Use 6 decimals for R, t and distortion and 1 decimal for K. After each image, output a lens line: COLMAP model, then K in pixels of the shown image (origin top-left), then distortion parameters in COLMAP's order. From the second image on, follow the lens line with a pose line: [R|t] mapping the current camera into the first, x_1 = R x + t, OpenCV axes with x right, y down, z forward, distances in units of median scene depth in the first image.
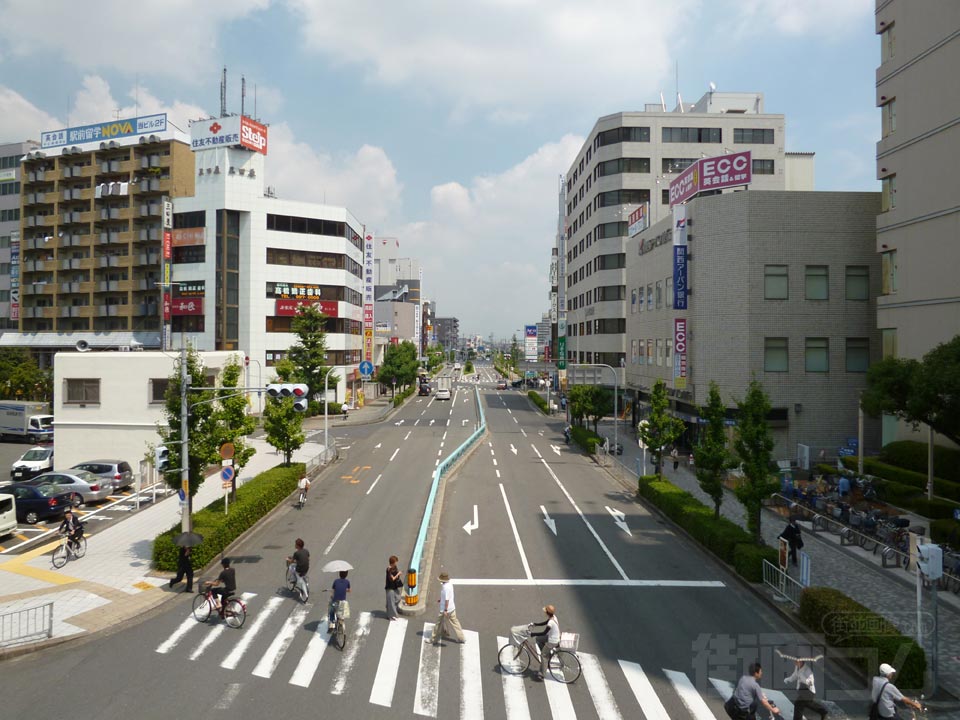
lens RADIAL K [[712.3, 0, 476.5], [0, 712.3, 335.6], [0, 0, 1]] dist [-0.011642, -0.001438]
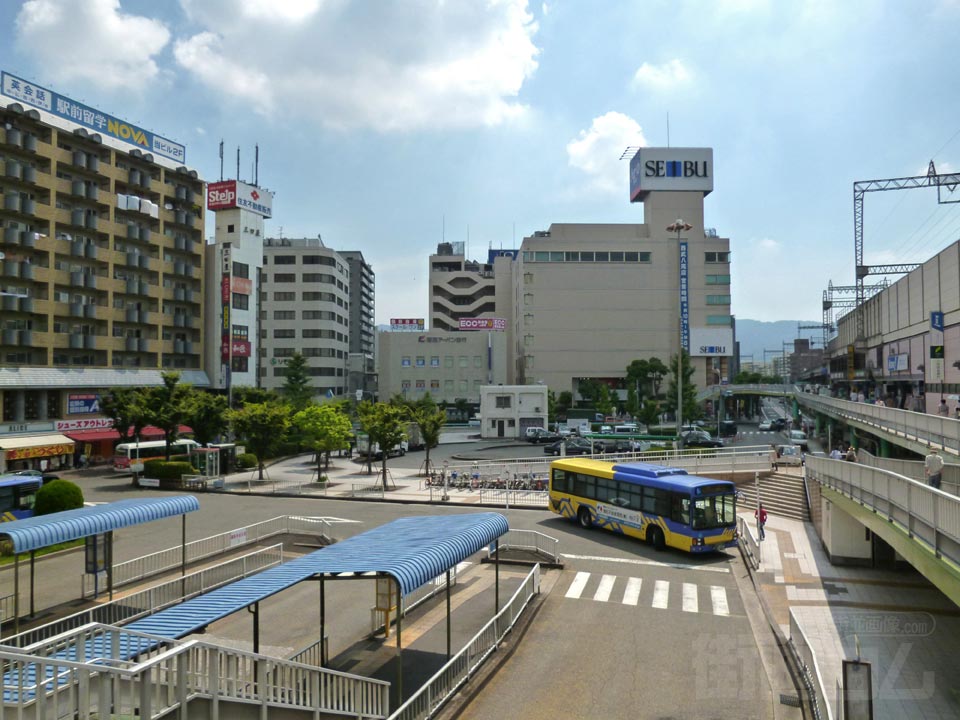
lens RADIAL K [[703.9, 0, 480.0], [0, 703.9, 360.0], [0, 0, 1]] dist [-0.017891, 0.001274]
pose [[-0.018483, 0.026484, 0.999478, -1.479897], [-0.014441, 0.999538, -0.026753, 0.000283], [-0.999725, -0.014928, -0.018092, 0.639888]]
